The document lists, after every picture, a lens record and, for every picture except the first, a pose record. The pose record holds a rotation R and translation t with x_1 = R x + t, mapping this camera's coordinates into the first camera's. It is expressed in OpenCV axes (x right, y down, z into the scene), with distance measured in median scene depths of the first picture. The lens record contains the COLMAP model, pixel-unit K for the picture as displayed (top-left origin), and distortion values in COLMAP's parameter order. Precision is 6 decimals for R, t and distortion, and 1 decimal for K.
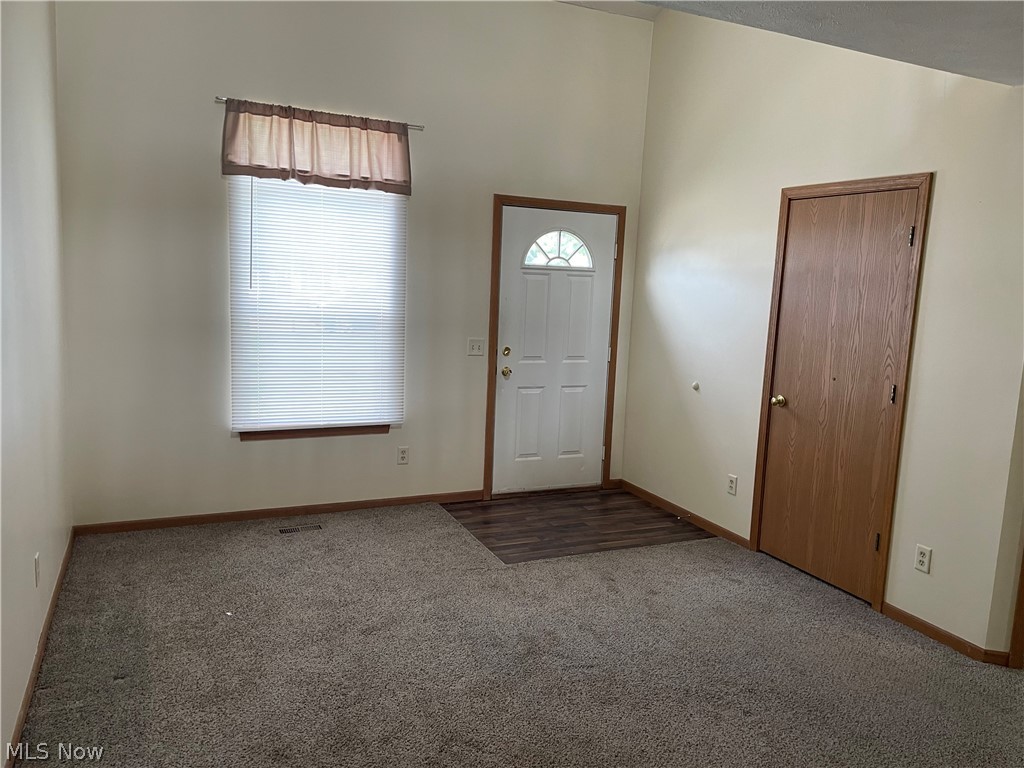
lens RADIAL K [[770.8, 0, 512.4], [0, 770.8, 388.6], [0, 0, 1]] dist [0.142263, -0.274710]
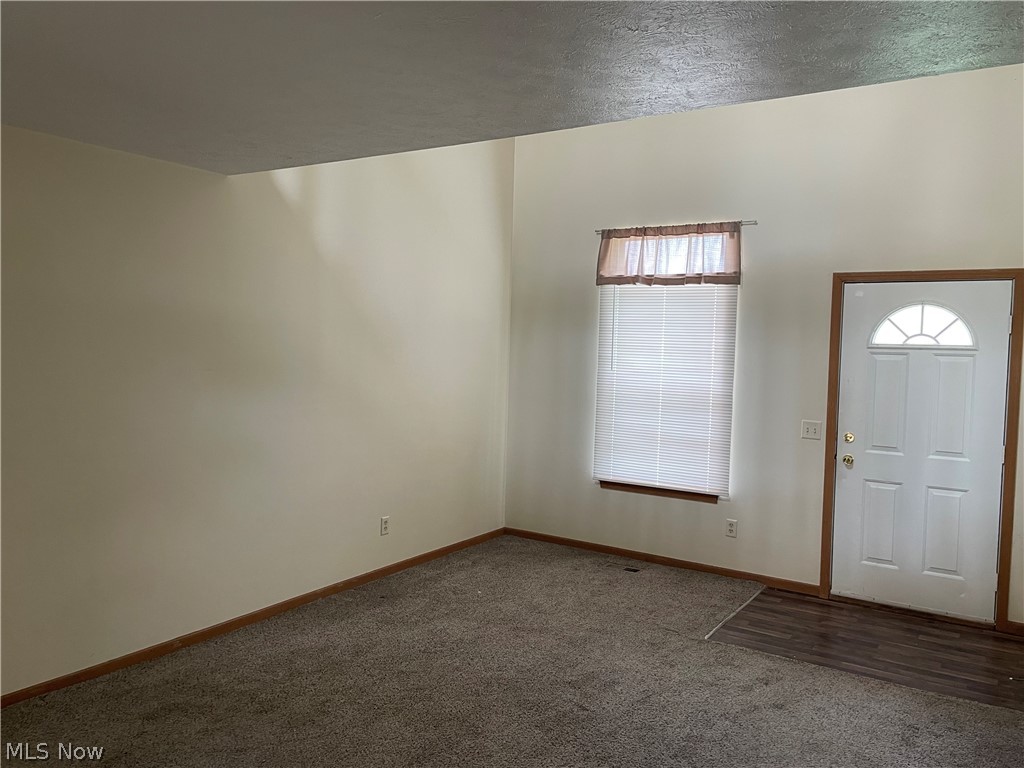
lens RADIAL K [[766.8, 0, 512.0], [0, 766.8, 384.0], [0, 0, 1]] dist [0.110773, -0.127820]
pose [[0.534414, 0.015919, -0.845073, 0.599550], [-0.122724, 0.990689, -0.058947, -0.008511], [0.836266, 0.135213, 0.531392, 0.177634]]
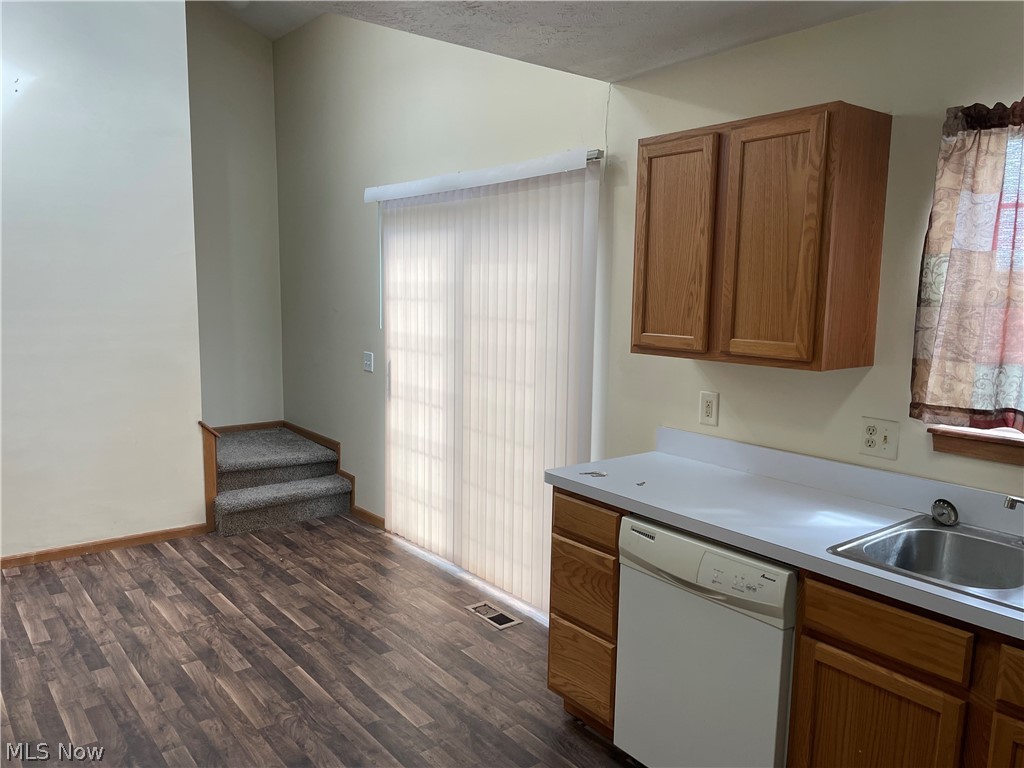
lens RADIAL K [[766.8, 0, 512.0], [0, 766.8, 384.0], [0, 0, 1]] dist [0.110773, -0.127820]
pose [[0.234010, 0.080840, -0.968867, 0.779300], [-0.144606, 0.988347, 0.047539, -0.134262], [0.961420, 0.128979, 0.242973, 1.142520]]
